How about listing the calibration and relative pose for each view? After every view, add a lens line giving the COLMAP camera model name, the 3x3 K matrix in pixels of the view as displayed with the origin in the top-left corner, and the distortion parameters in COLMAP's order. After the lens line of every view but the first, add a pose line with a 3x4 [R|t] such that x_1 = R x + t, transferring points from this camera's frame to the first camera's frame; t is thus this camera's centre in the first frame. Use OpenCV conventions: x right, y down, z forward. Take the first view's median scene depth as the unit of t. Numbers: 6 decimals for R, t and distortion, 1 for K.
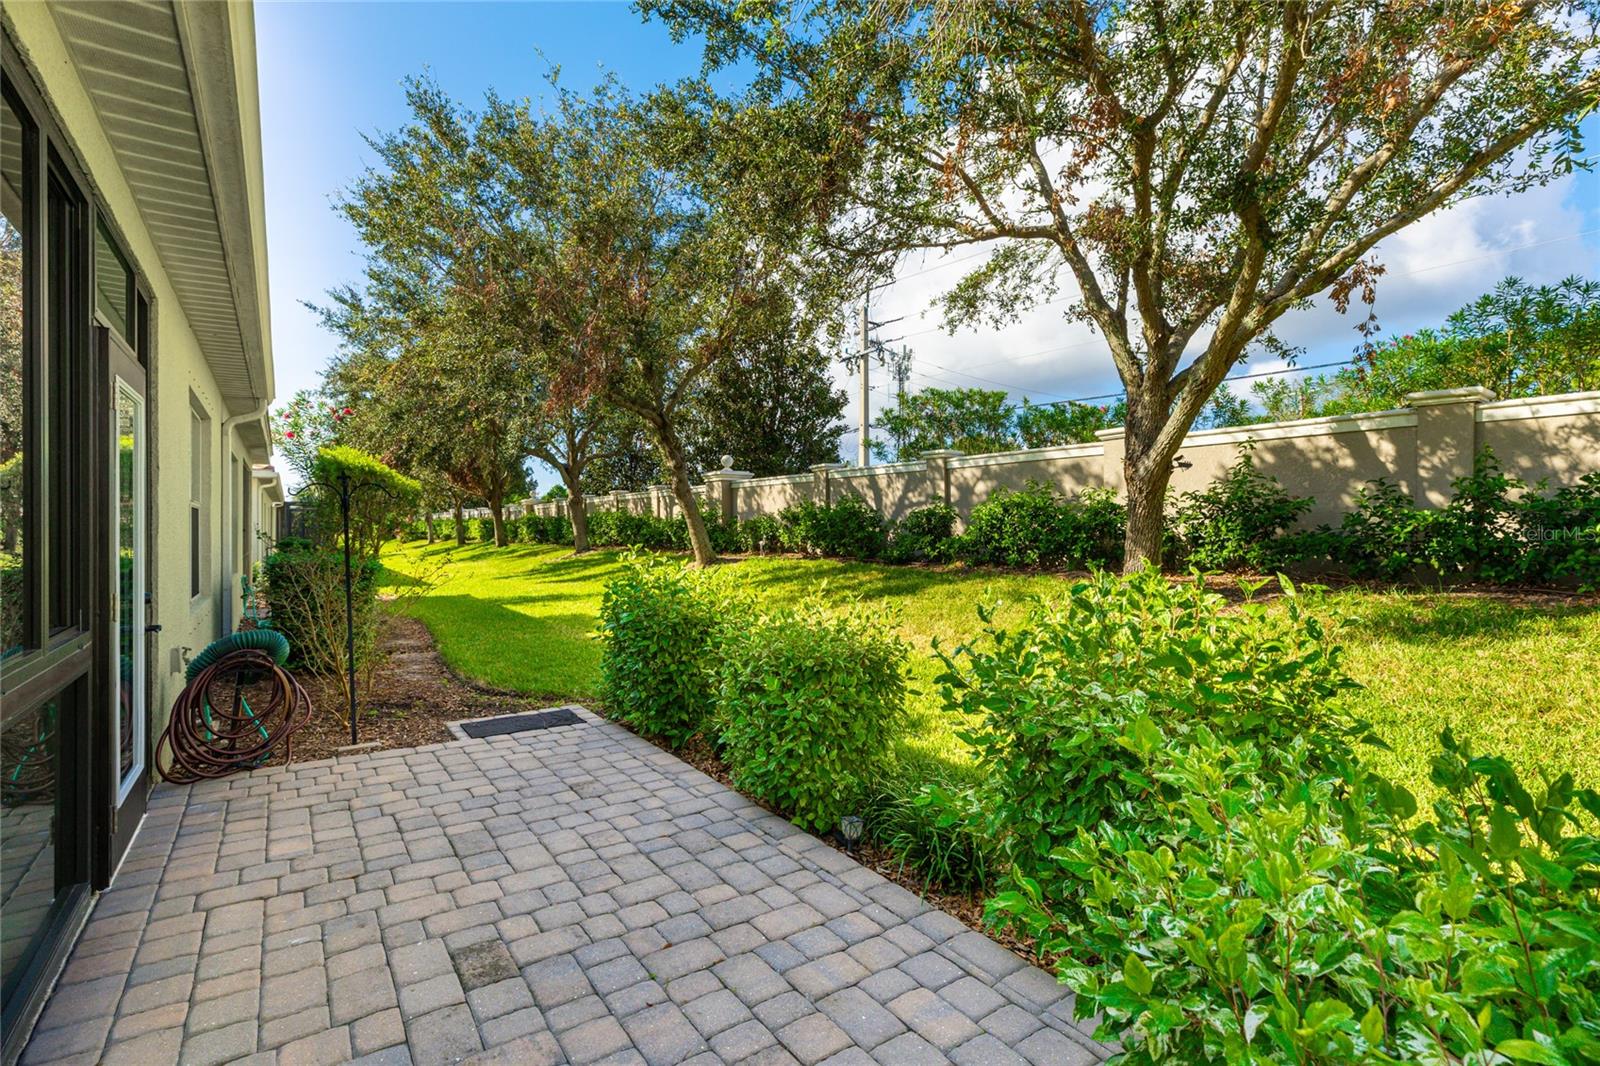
lens RADIAL K [[727.9, 0, 788.4], [0, 727.9, 527.3], [0, 0, 1]] dist [0.000331, -0.000020]
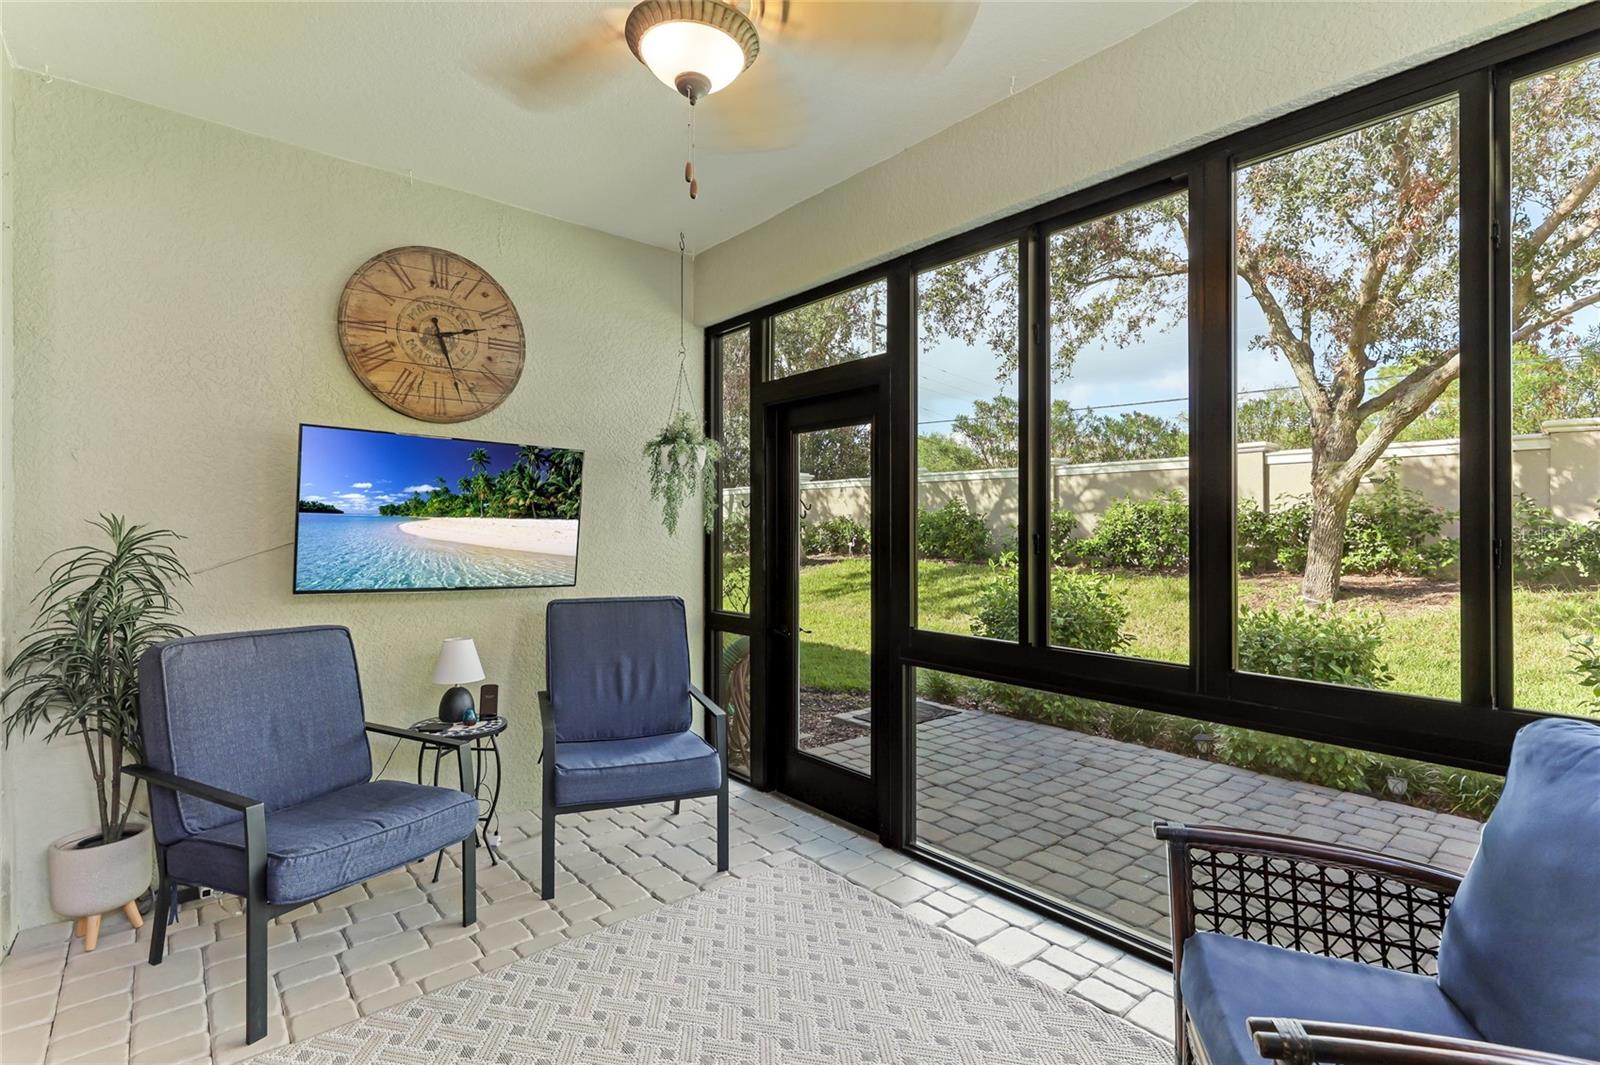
lens RADIAL K [[745.9, 0, 792.4], [0, 745.9, 522.7], [0, 0, 1]] dist [-0.000682, -0.000386]
pose [[0.994590, 0.007472, 0.103614, -0.443885], [-0.006787, 0.999953, -0.006966, -0.005623], [-0.103661, 0.006225, 0.994593, -0.061514]]
